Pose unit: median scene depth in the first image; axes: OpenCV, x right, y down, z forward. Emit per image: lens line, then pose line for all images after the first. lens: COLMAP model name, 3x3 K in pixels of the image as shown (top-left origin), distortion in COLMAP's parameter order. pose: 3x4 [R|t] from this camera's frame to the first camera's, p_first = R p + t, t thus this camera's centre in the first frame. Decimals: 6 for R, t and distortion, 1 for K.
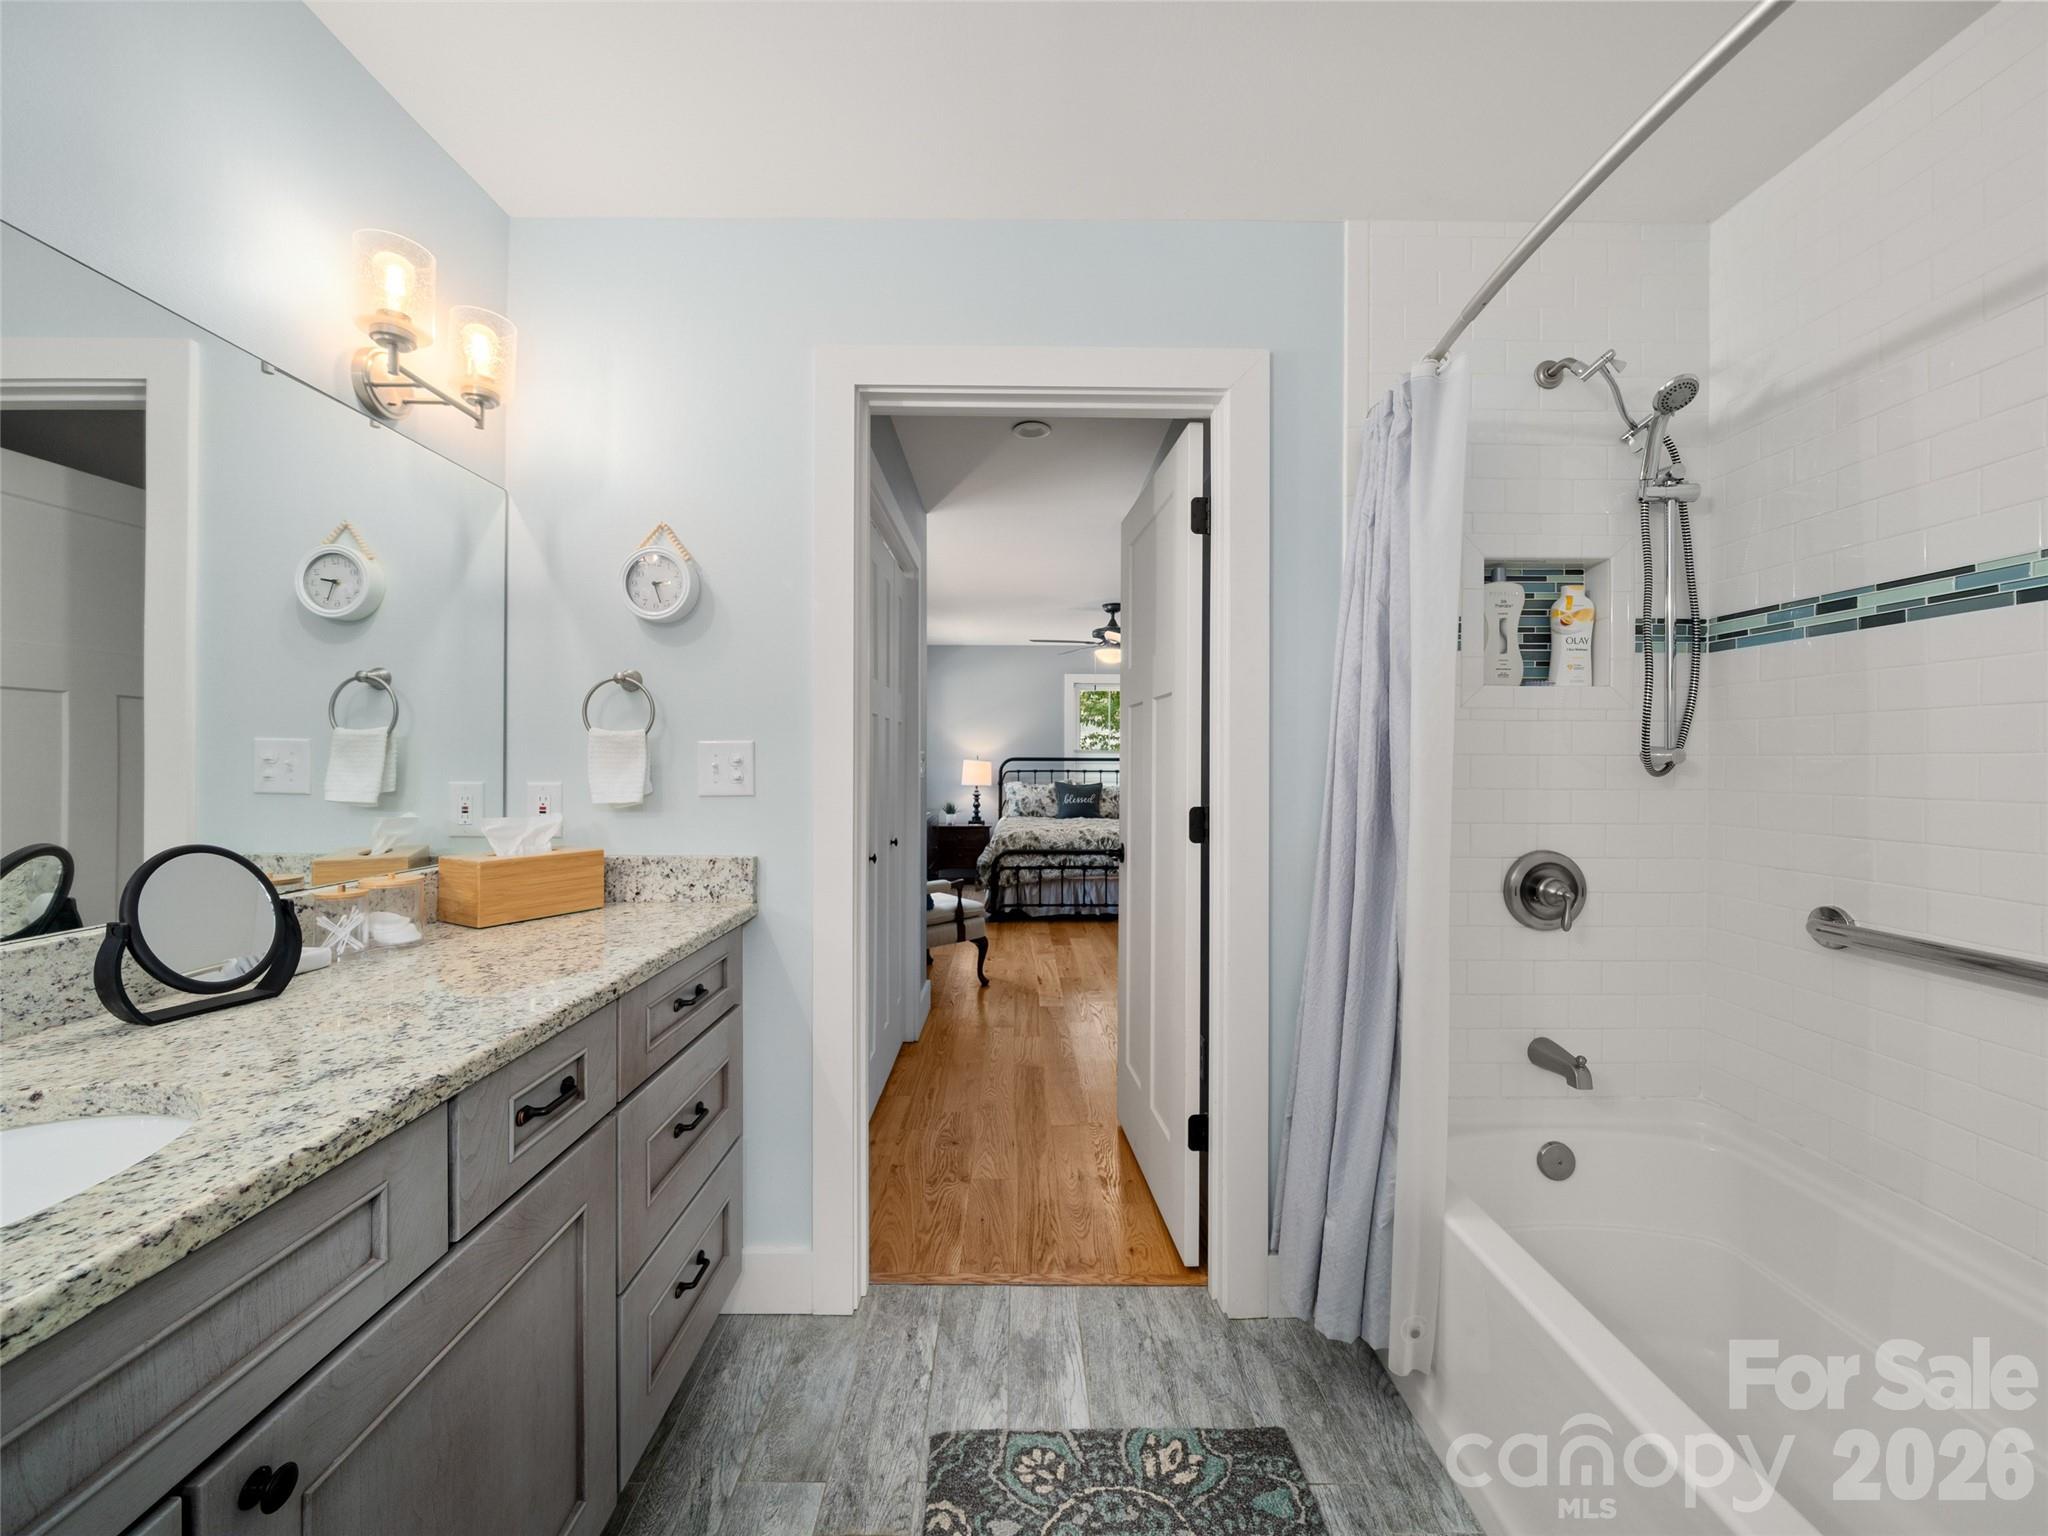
lens RADIAL K [[794.3, 0, 1024.0], [0, 794.3, 768.0], [0, 0, 1]] dist [-0.007478, -0.000147]
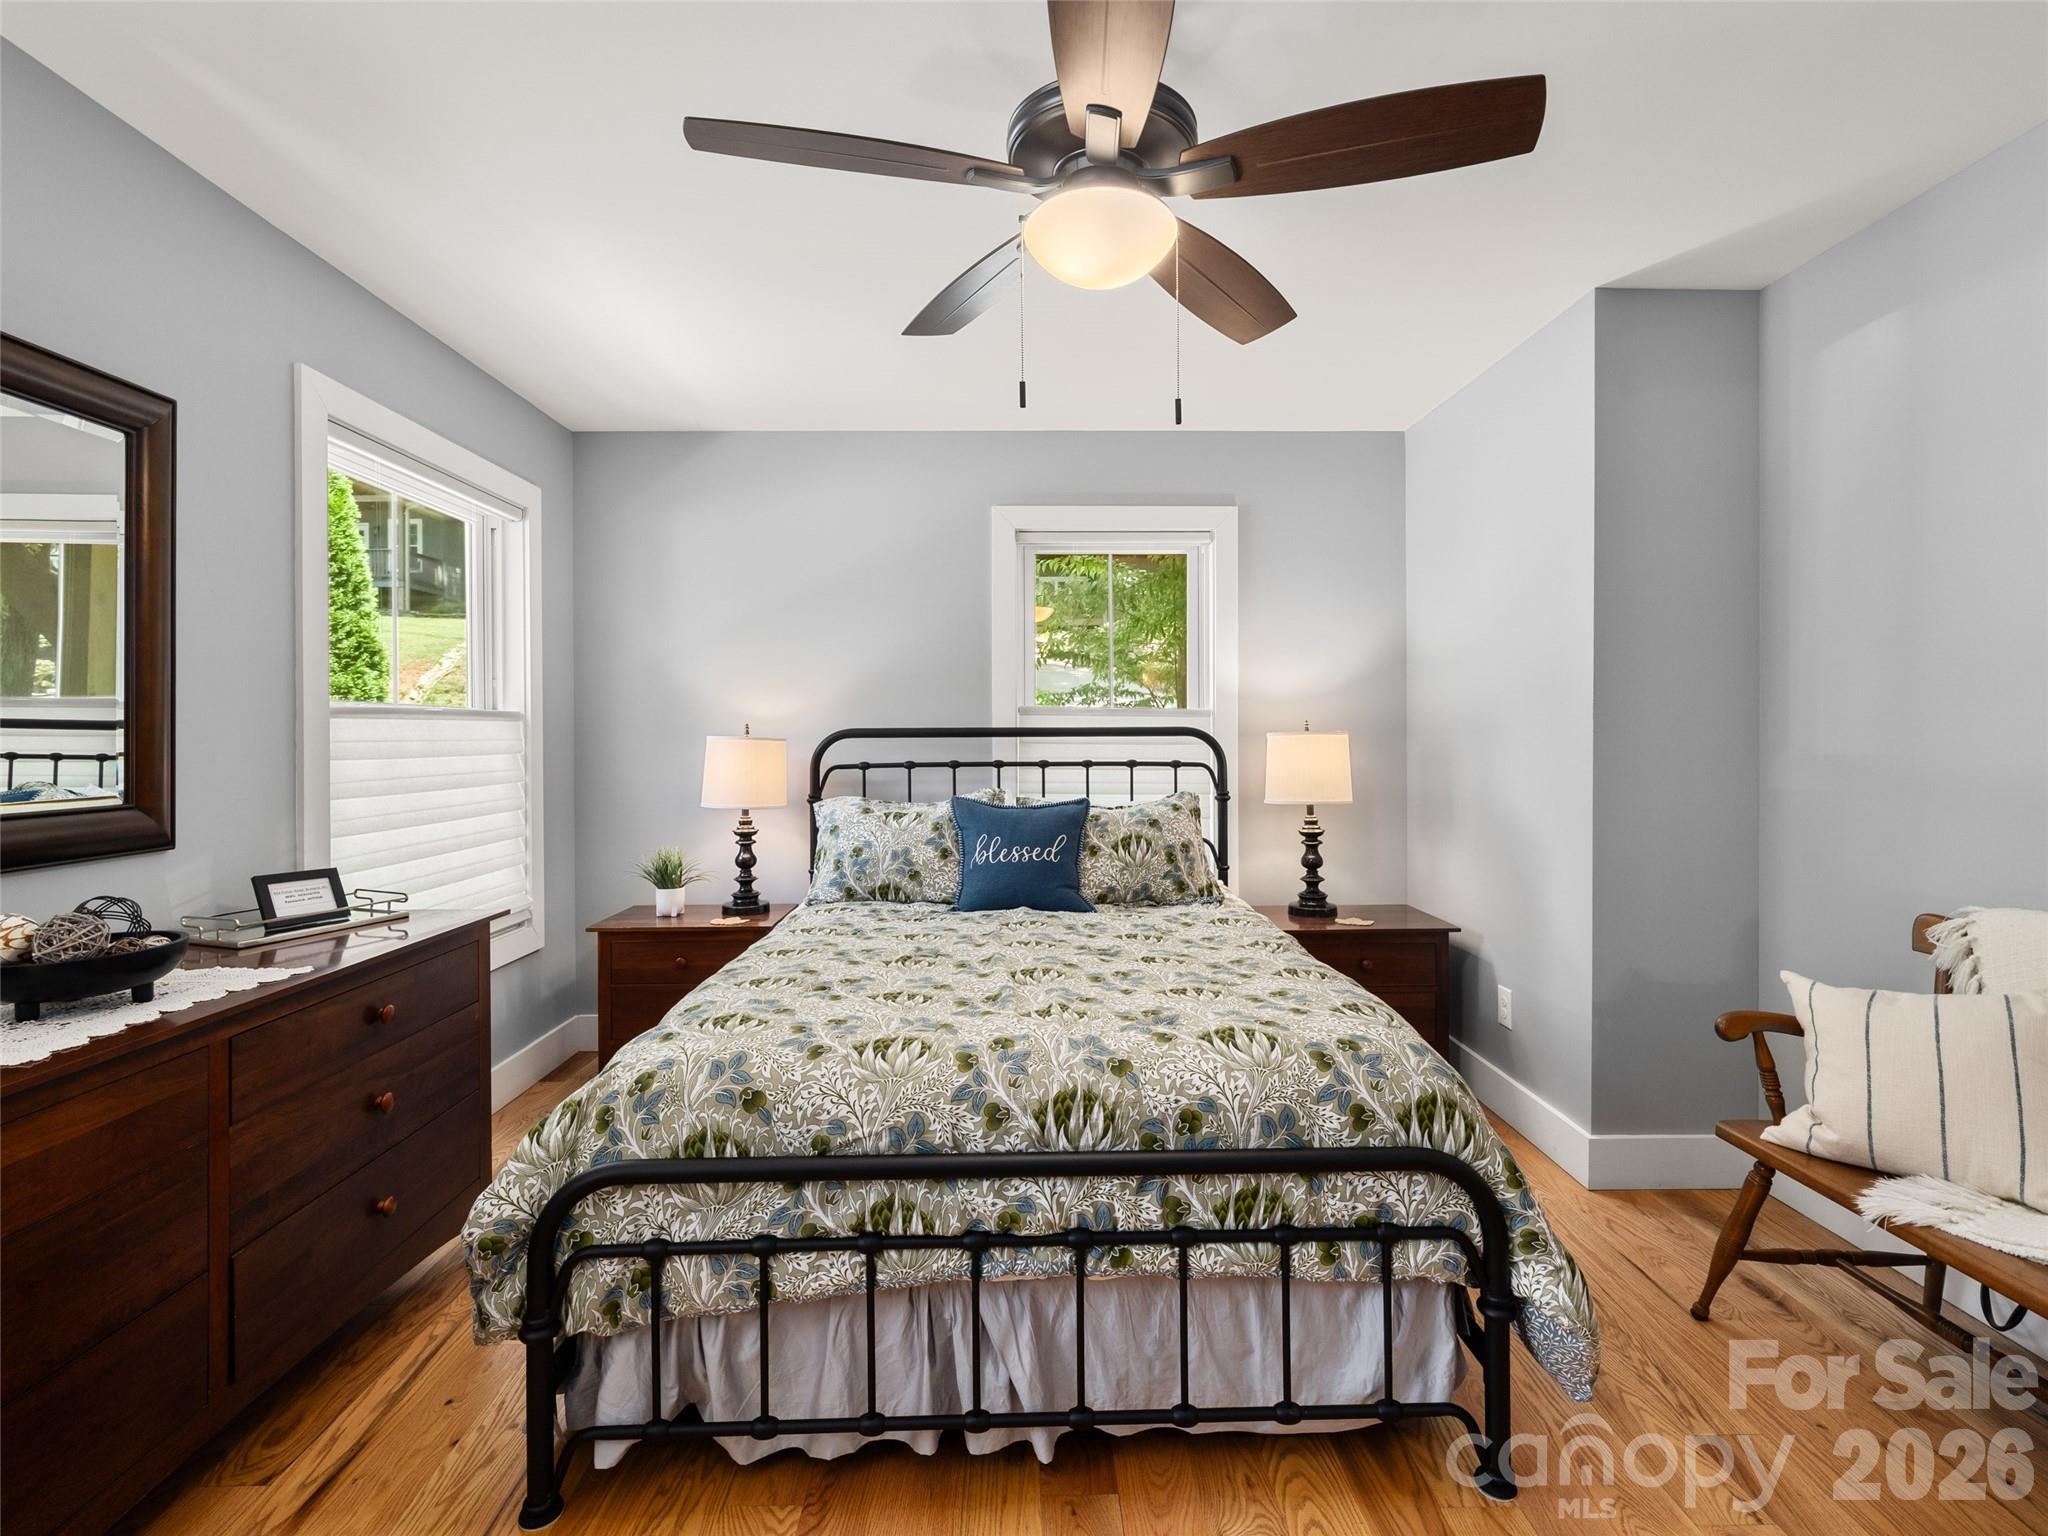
lens RADIAL K [[957.7, 0, 1027.2], [0, 957.7, 754.5], [0, 0, 1]] dist [0.002976, -0.000743]
pose [[0.999929, -0.011096, 0.004229, 0.089402], [0.011060, 0.999904, 0.008358, -0.005652], [-0.004321, -0.008310, 0.999956, 0.744228]]
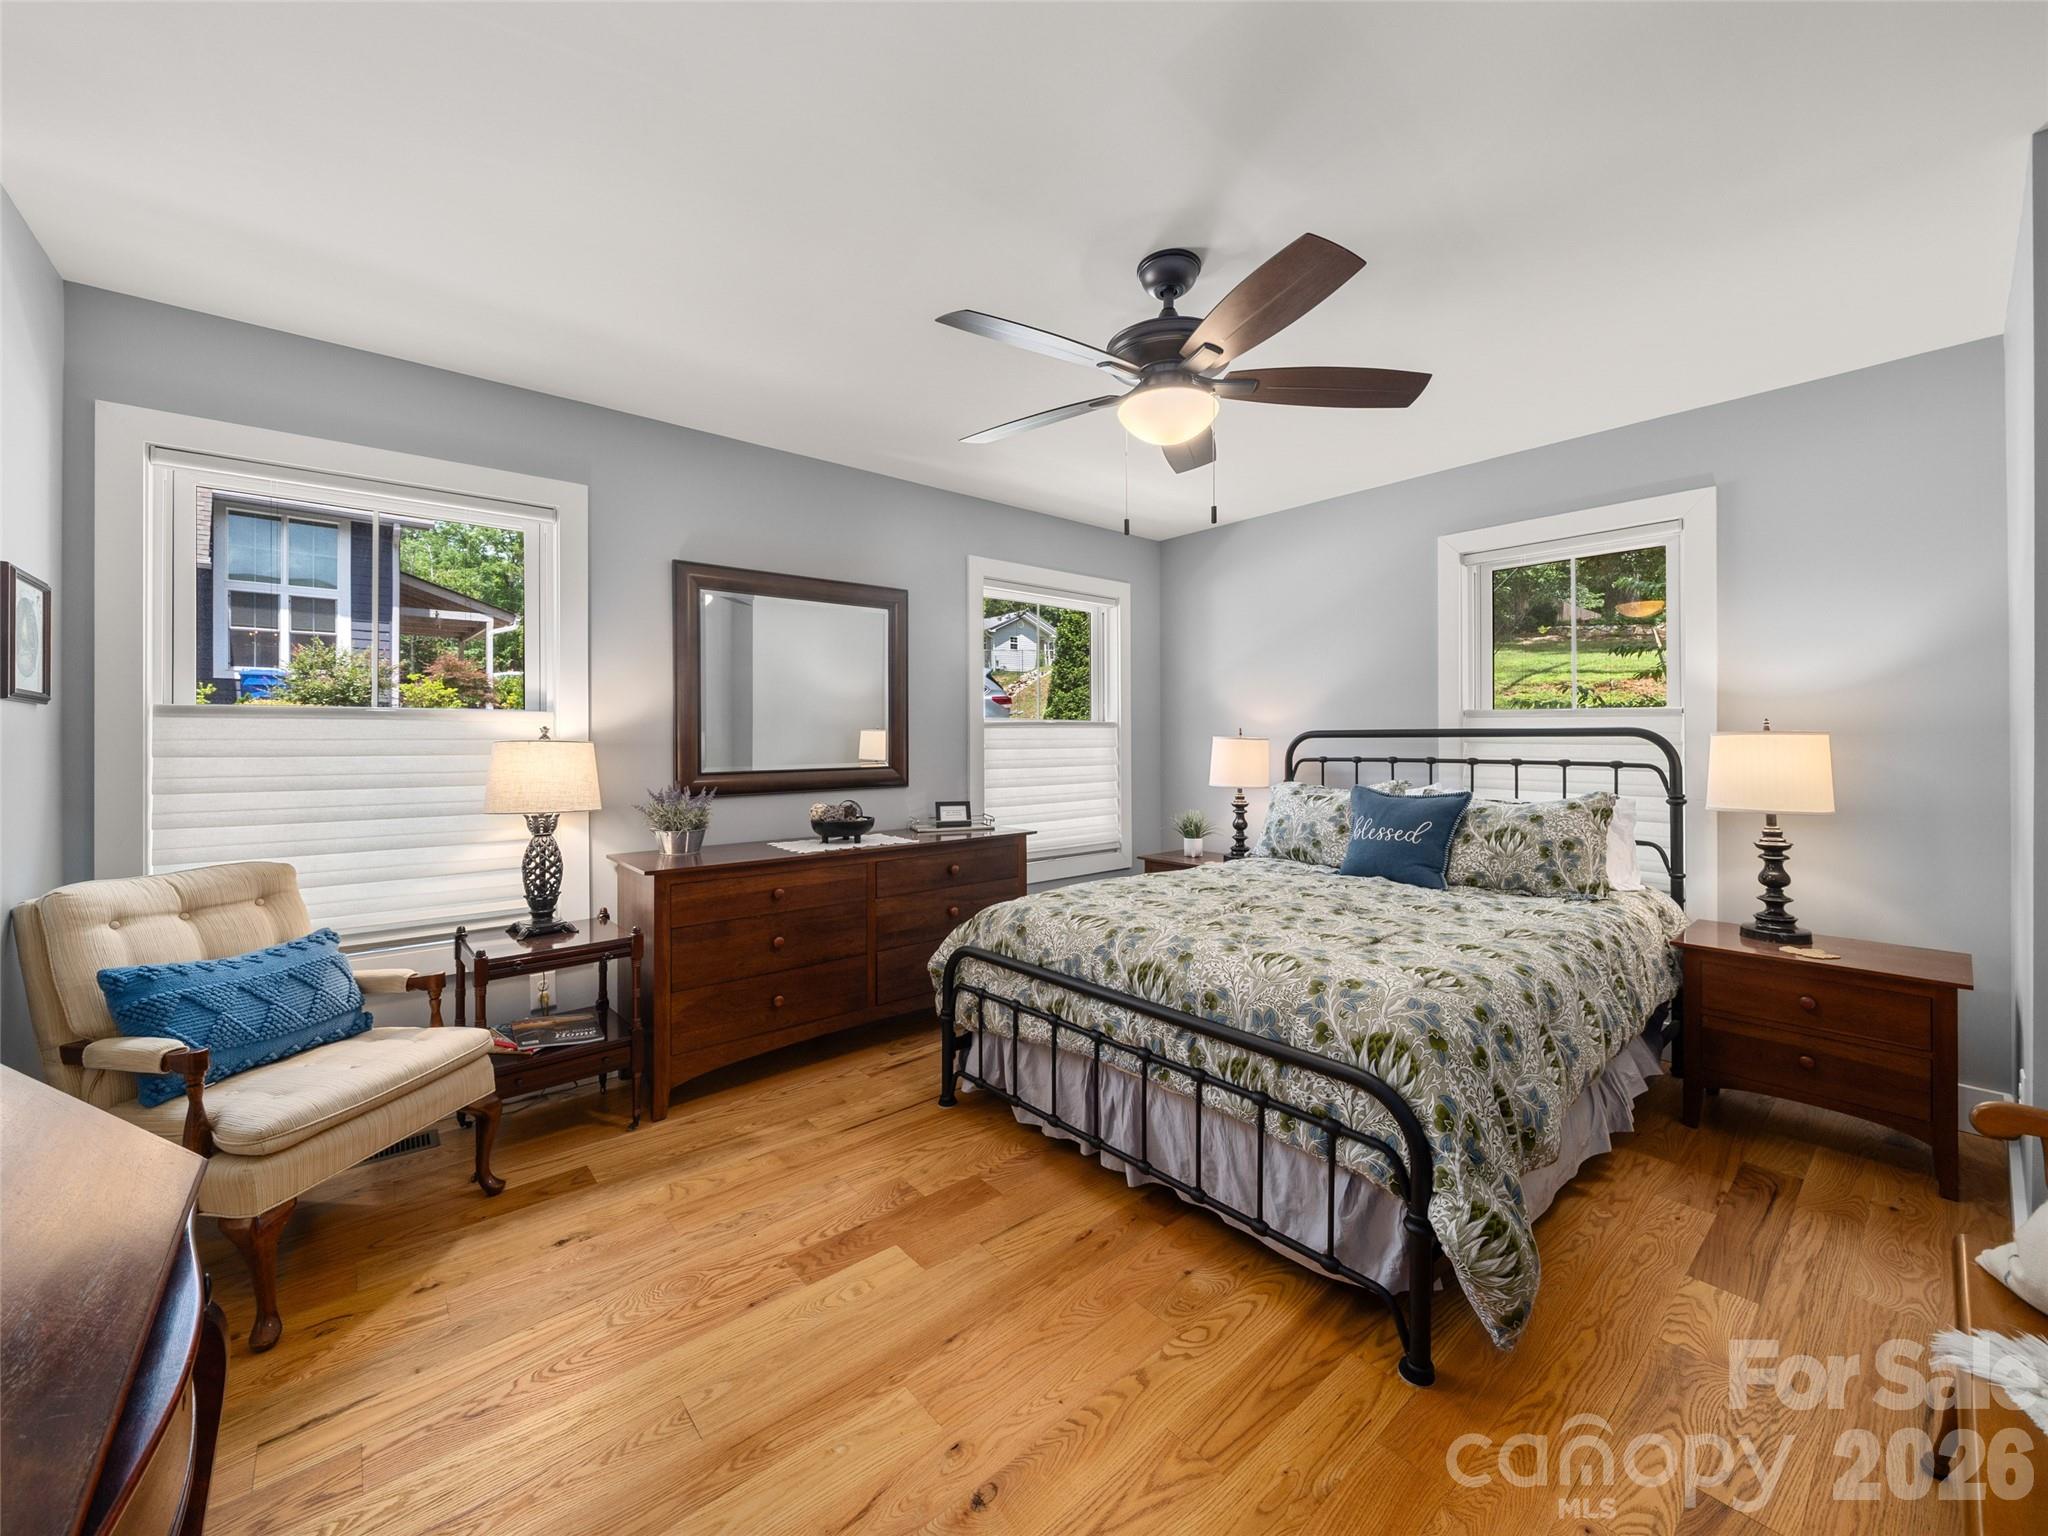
lens RADIAL K [[794.5, 0, 1022.3], [0, 794.5, 762.5], [0, 0, 1]] dist [-0.004916, -0.000469]
pose [[0.638787, 0.013374, -0.769268, 0.324899], [-0.000250, 0.999852, 0.017175, -0.003361], [0.769384, -0.010779, 0.638696, 0.746032]]
